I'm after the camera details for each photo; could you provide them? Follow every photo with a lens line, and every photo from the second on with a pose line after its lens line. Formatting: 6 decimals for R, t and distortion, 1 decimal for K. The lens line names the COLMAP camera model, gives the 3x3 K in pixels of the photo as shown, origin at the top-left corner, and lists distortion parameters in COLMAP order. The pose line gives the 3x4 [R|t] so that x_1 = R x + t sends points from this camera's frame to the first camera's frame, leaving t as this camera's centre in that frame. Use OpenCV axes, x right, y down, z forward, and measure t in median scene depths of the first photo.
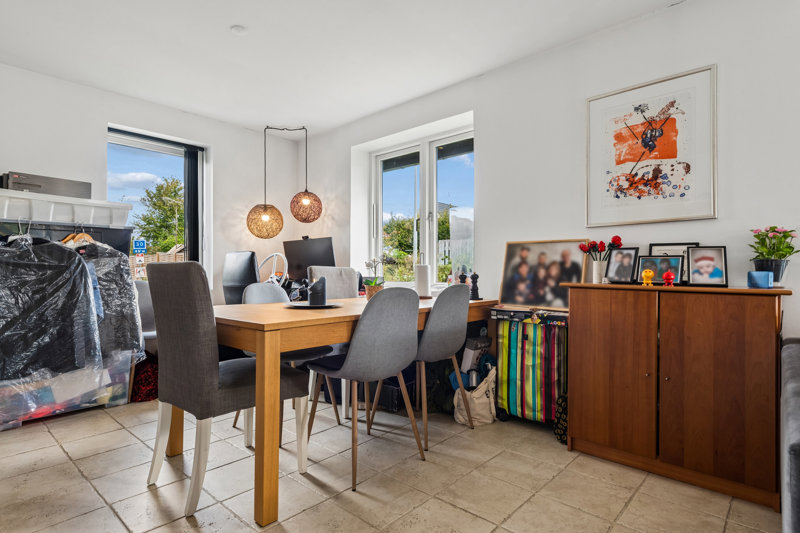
lens RADIAL K [[429.1, 0, 402.1], [0, 429.1, 273.1], [0, 0, 1]] dist [0.013583, -0.002239]
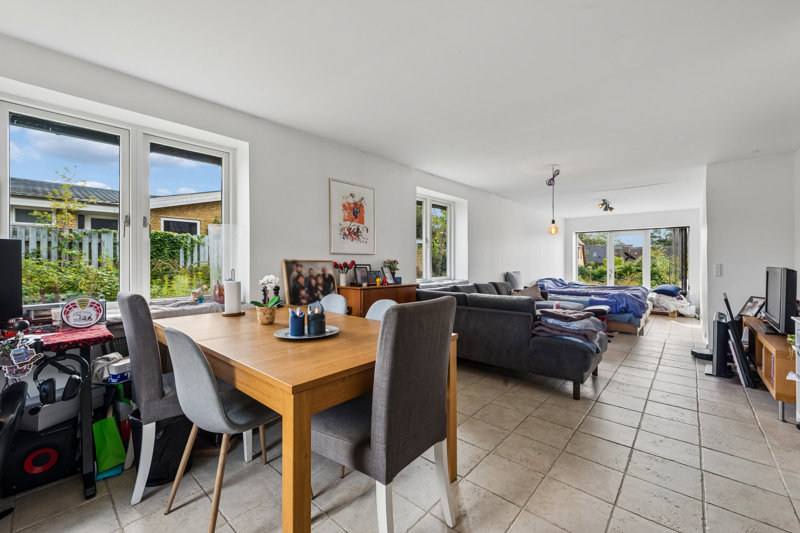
lens RADIAL K [[332.4, 0, 399.8], [0, 332.4, 260.2], [0, 0, 1]] dist [0.007234, -0.000653]
pose [[-0.015032, -0.000243, 0.999887, -0.864672], [0.004121, 0.999991, 0.000305, -0.077173], [-0.999879, 0.004125, -0.015031, 0.727049]]
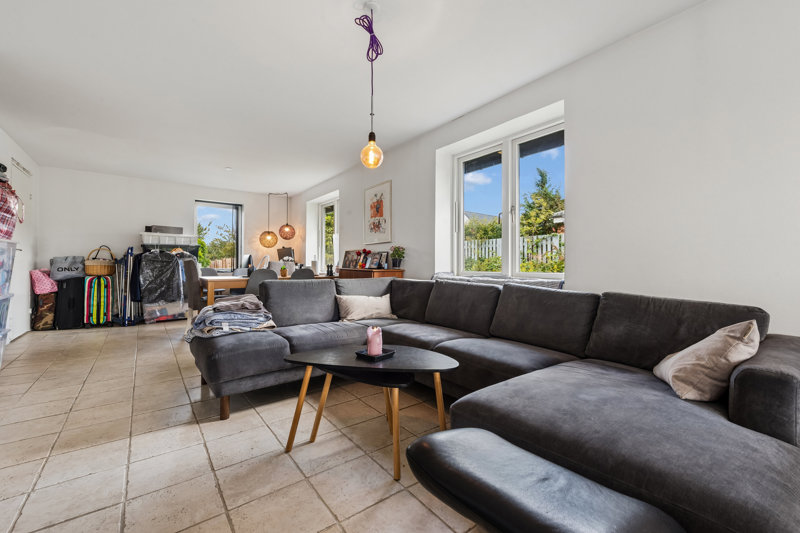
lens RADIAL K [[332.4, 0, 398.1], [0, 332.4, 261.9], [0, 0, 1]] dist [0.007234, -0.000653]
pose [[0.983458, 0.000208, -0.181136, 0.906862], [-0.002354, 0.999930, -0.011633, 0.007812], [0.181121, 0.011867, 0.983389, -0.705366]]
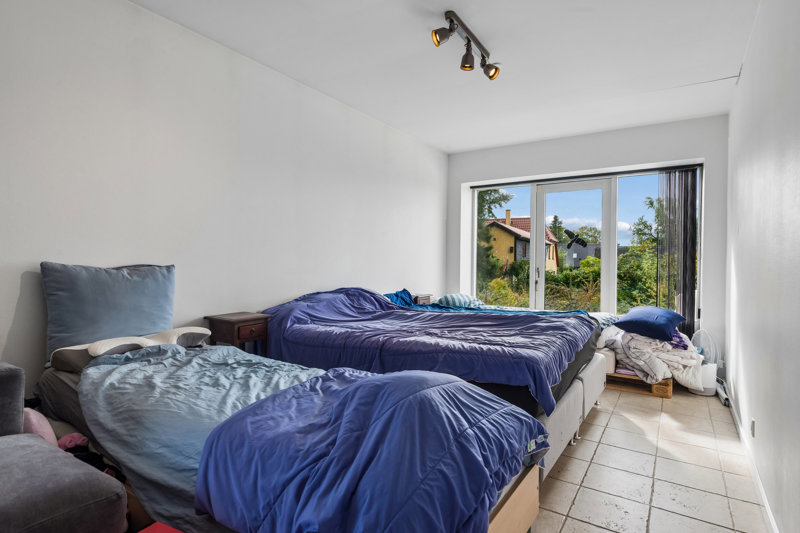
lens RADIAL K [[429.1, 0, 402.3], [0, 429.1, 266.8], [0, 0, 1]] dist [0.013583, -0.002239]
pose [[-0.152618, -0.012379, 0.988208, 0.725215], [-0.009776, 0.999892, 0.011016, 0.003763], [-0.988237, -0.007980, -0.152722, -0.615343]]
